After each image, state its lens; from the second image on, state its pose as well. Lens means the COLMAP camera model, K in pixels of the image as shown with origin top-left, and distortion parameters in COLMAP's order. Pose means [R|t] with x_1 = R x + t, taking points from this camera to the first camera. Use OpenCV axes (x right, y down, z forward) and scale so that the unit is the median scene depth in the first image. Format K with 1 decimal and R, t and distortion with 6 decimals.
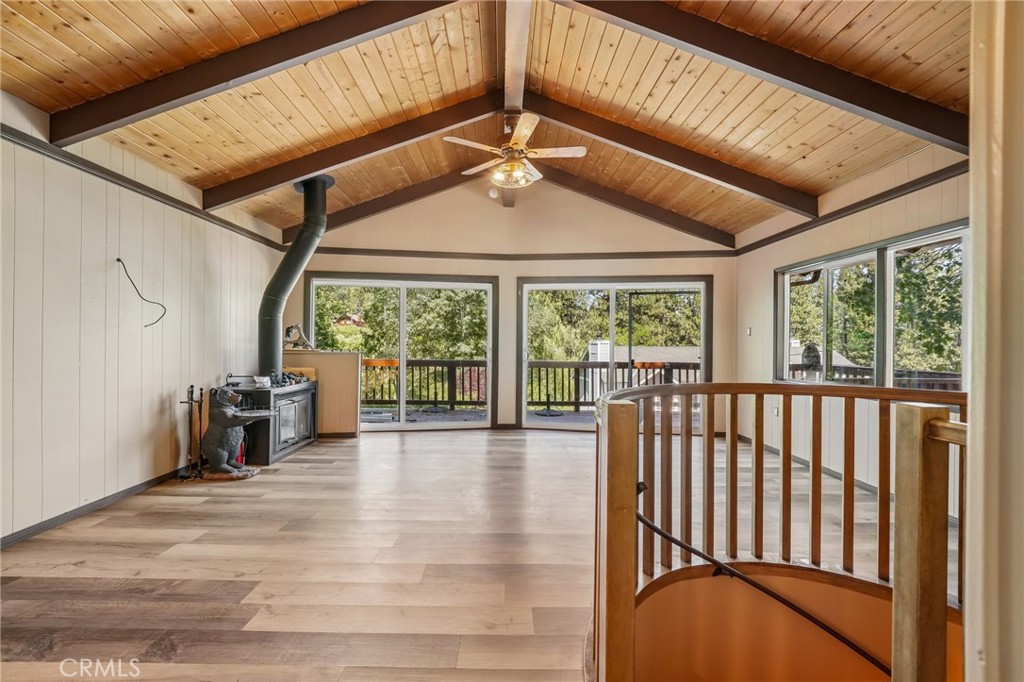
lens RADIAL K [[404.2, 0, 492.7], [0, 404.2, 342.2], [0, 0, 1]] dist [0.008508, -0.000266]
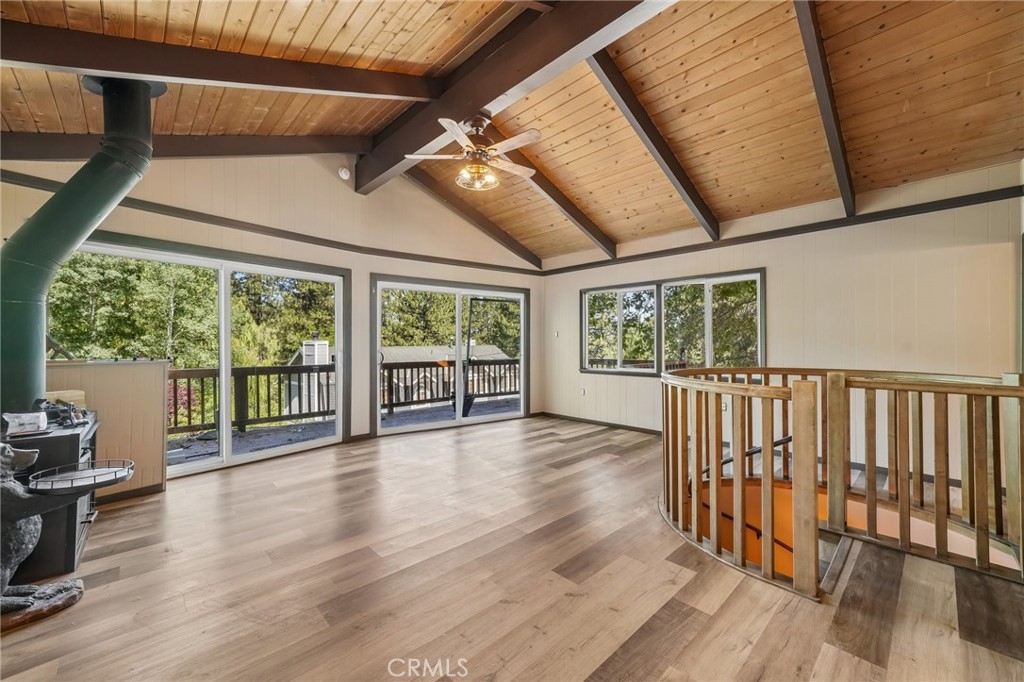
lens RADIAL K [[404.2, 0, 490.7], [0, 404.2, 342.5], [0, 0, 1]] dist [0.008508, -0.000266]
pose [[0.742569, -0.007379, 0.669729, -0.377458], [0.007358, 0.999969, 0.002859, -0.004116], [-0.669729, 0.002805, 0.742600, 0.148360]]
